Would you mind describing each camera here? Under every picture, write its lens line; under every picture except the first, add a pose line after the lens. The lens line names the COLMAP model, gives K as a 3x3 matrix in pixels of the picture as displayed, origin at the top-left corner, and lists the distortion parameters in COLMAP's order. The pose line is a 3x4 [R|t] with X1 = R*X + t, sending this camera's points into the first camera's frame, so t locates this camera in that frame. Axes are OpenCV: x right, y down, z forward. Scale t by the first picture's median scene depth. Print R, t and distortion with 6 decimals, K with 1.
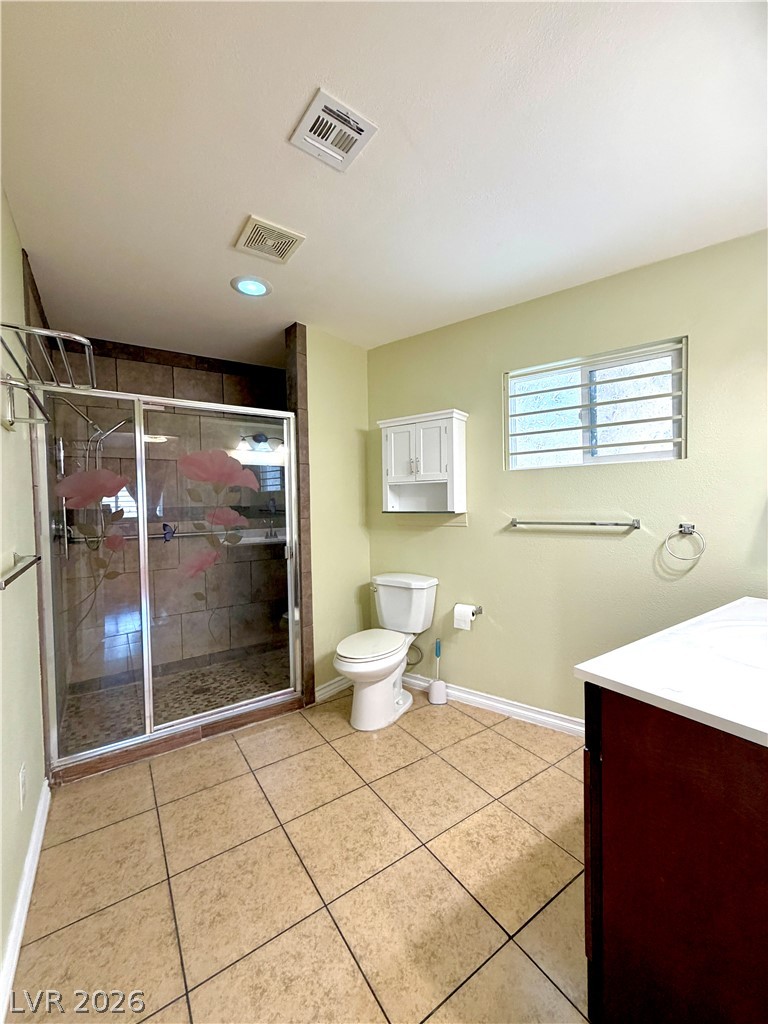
lens RADIAL K [[409.2, 0, 385.2], [0, 409.2, 510.4], [0, 0, 1]] dist [-0.001525, 0.000434]
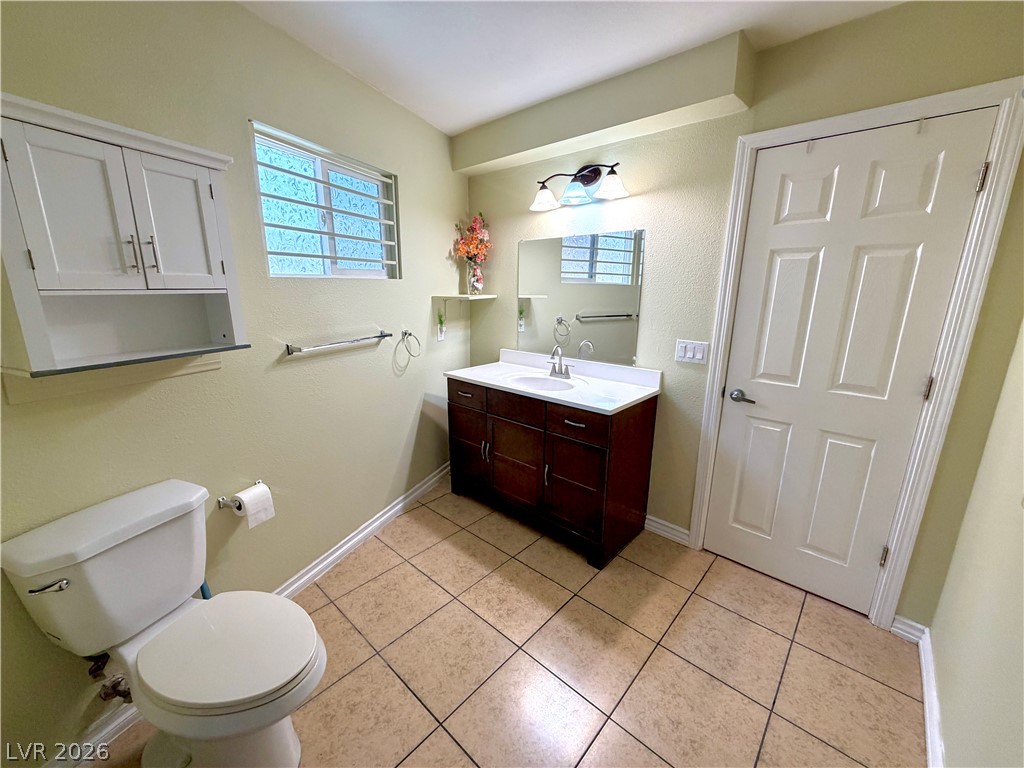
lens RADIAL K [[409.2, 0, 510.0], [0, 409.2, 383.8], [0, 0, 1]] dist [-0.001525, 0.000434]
pose [[-0.230137, -0.209932, 0.950245, -0.559602], [0.019887, 0.975236, 0.220270, -0.073772], [-0.972955, 0.069590, -0.220263, 0.870169]]
